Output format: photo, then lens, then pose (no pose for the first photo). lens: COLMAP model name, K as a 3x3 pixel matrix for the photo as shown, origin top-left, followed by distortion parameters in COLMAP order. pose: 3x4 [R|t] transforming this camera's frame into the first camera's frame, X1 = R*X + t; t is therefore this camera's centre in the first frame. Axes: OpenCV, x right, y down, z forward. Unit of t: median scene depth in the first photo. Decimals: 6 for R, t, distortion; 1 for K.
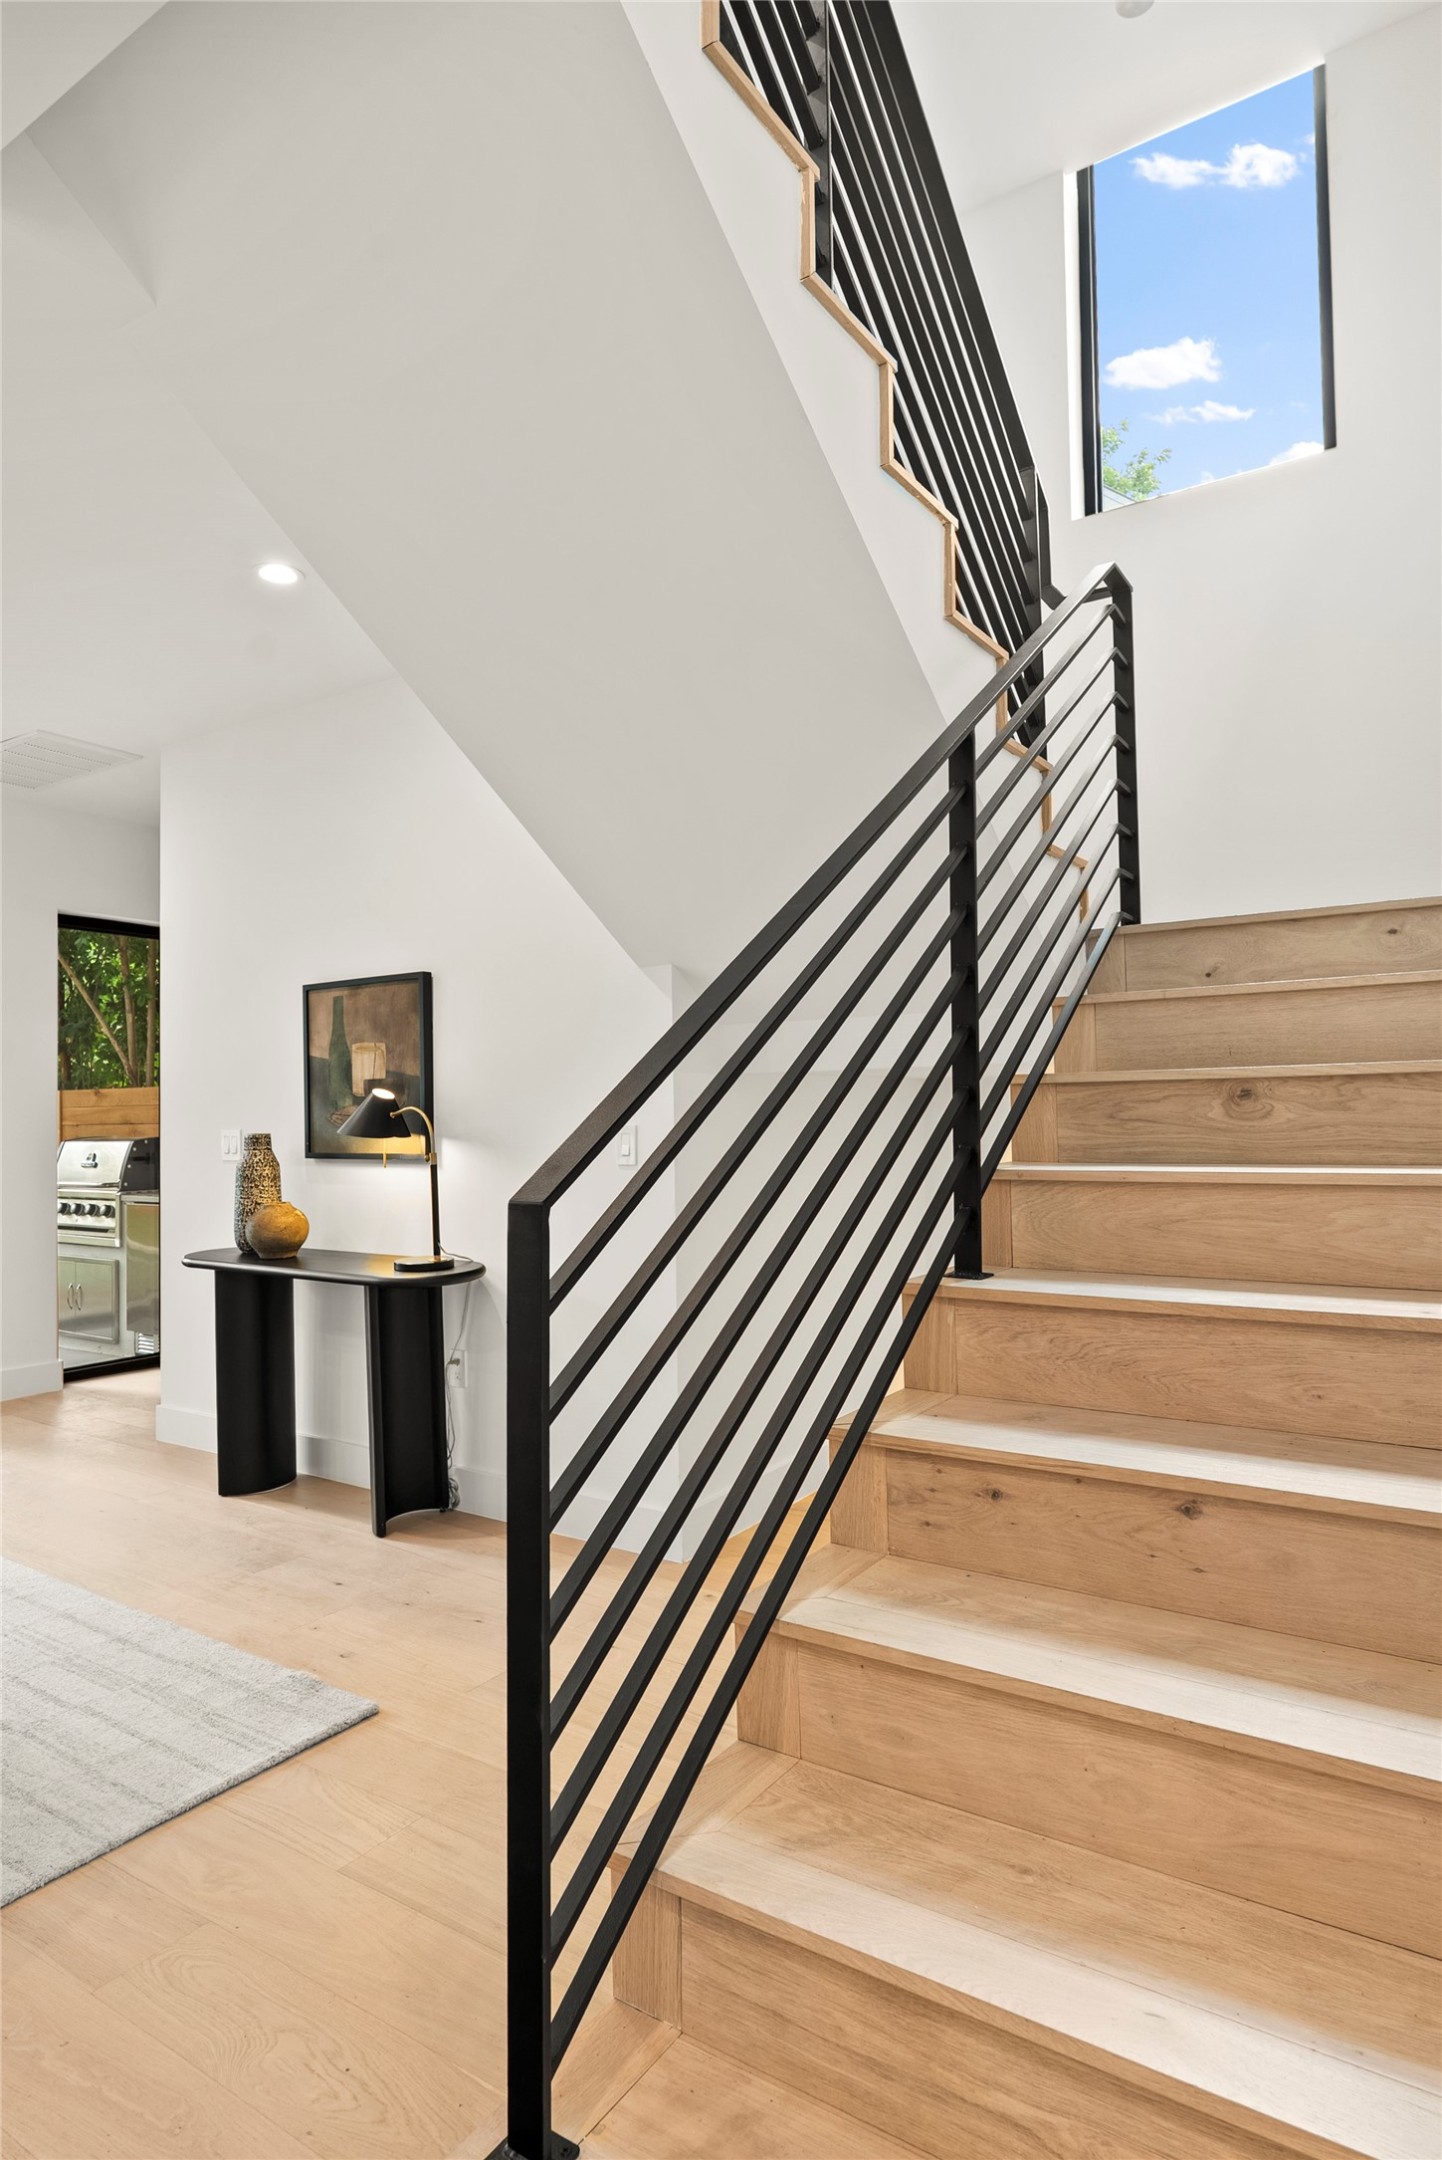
lens RADIAL K [[1249.1, 0, 718.1], [0, 1249.1, 1086.3], [0, 0, 1]] dist [-0.005894, 0.003468]
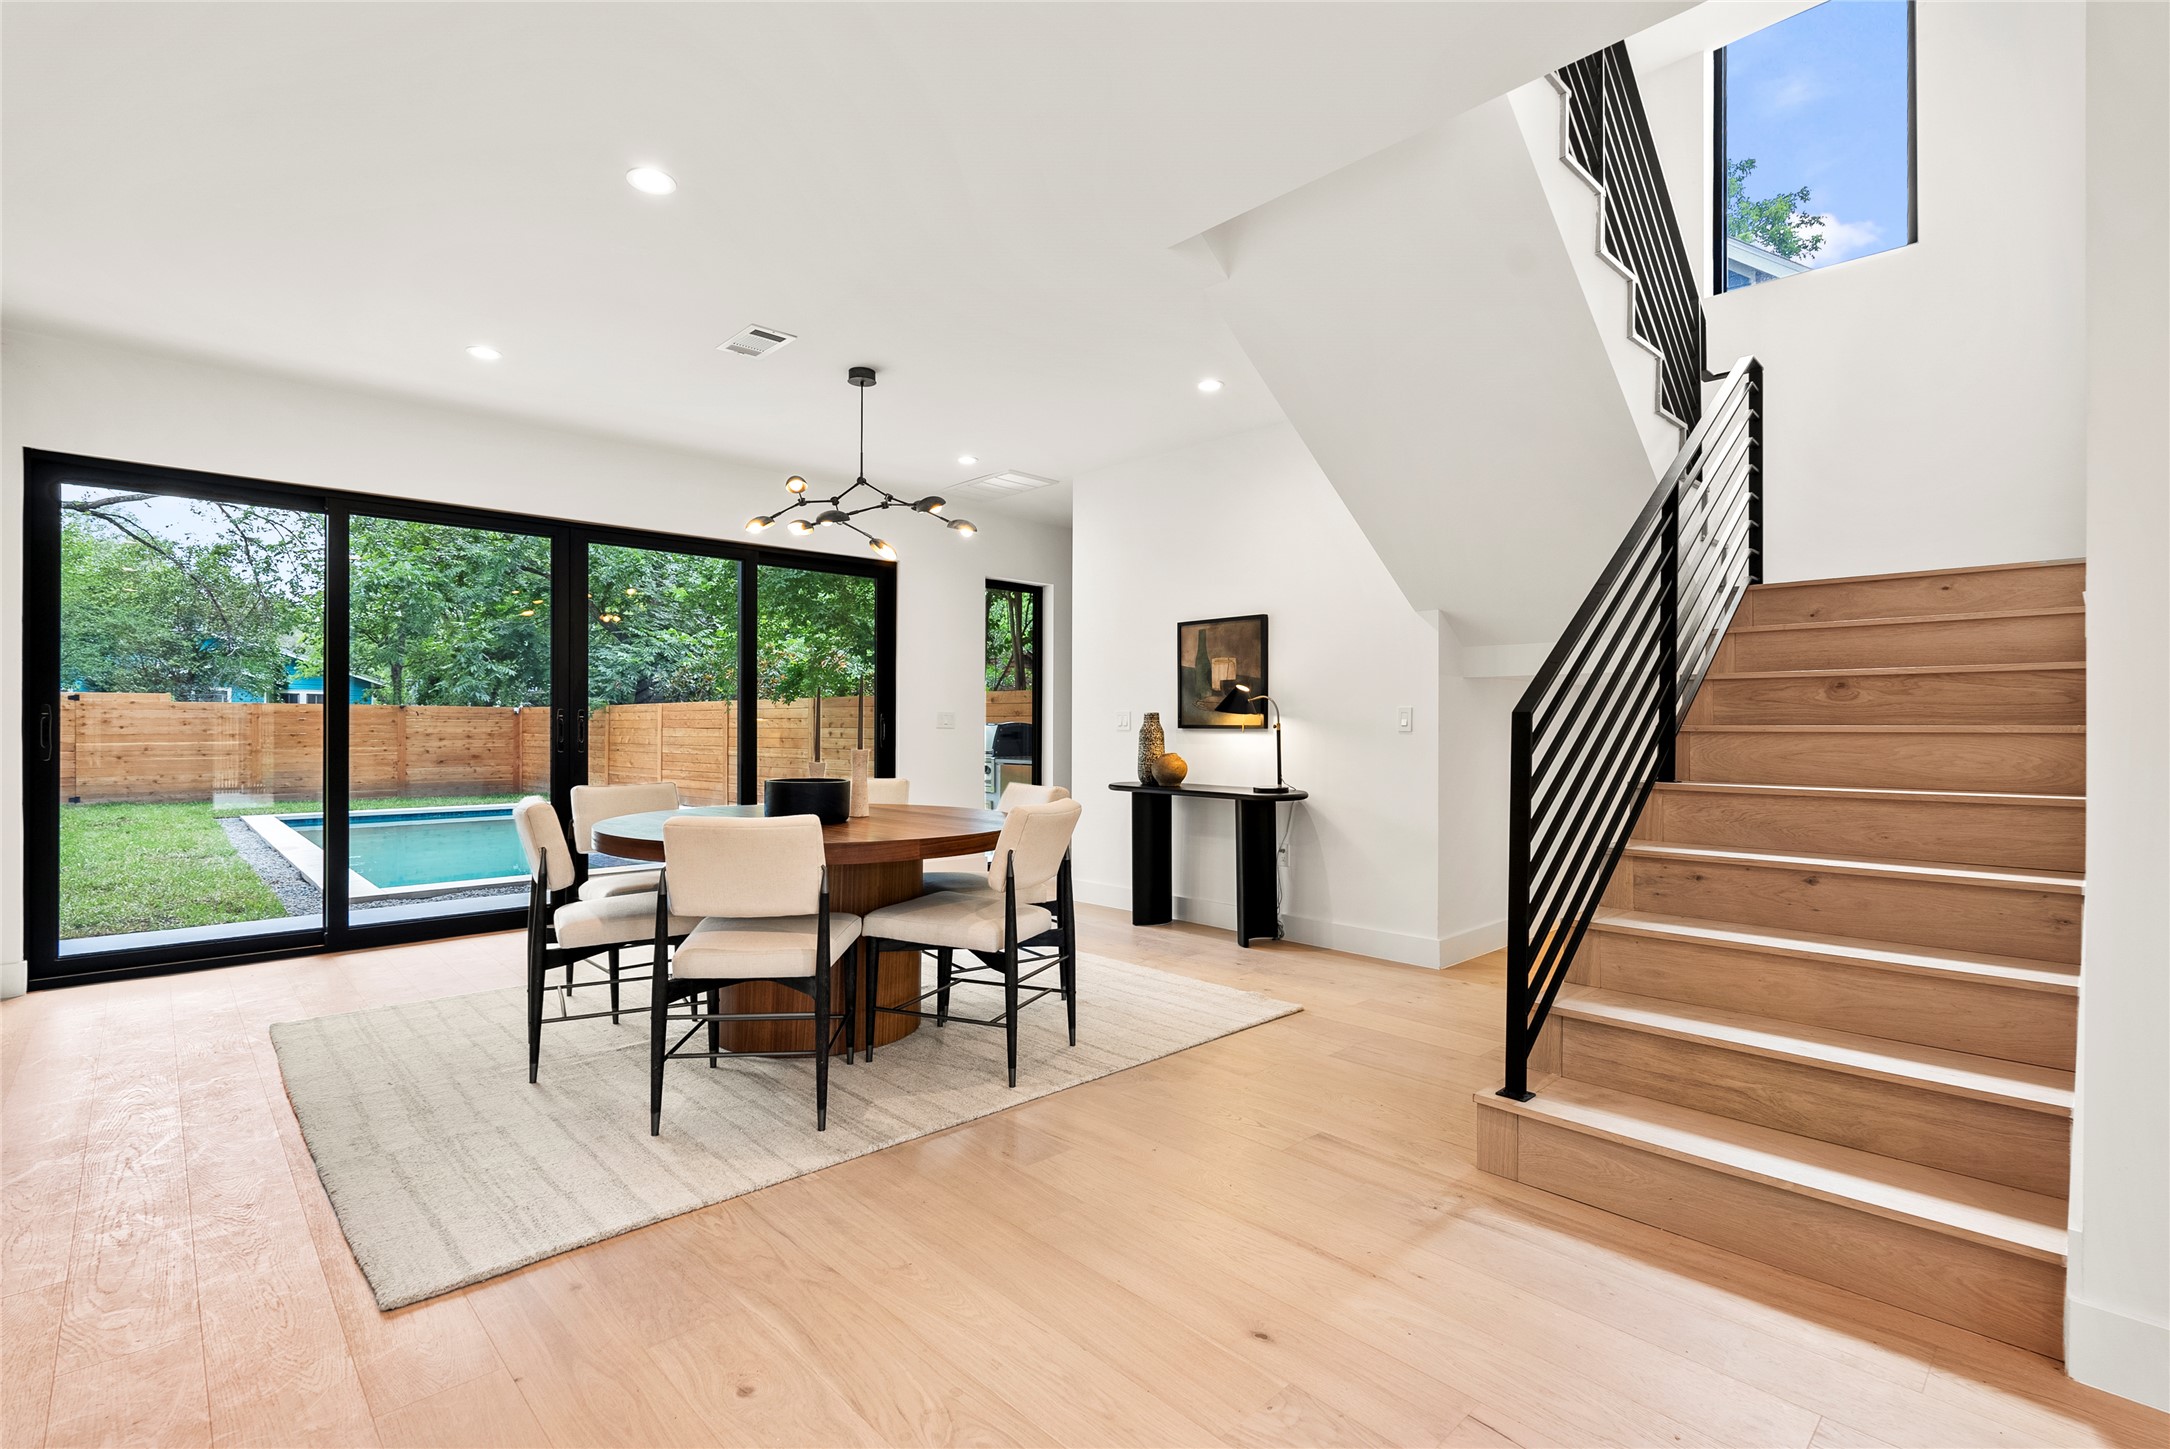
lens RADIAL K [[1005.8, 0, 1087.8], [0, 1005.8, 724.9], [0, 0, 1]] dist [-0.005669, 0.000152]
pose [[0.975271, 0.021051, -0.220006, -0.246508], [-0.016479, 0.999609, 0.022596, 0.040252], [0.220396, -0.018412, 0.975237, -0.500312]]
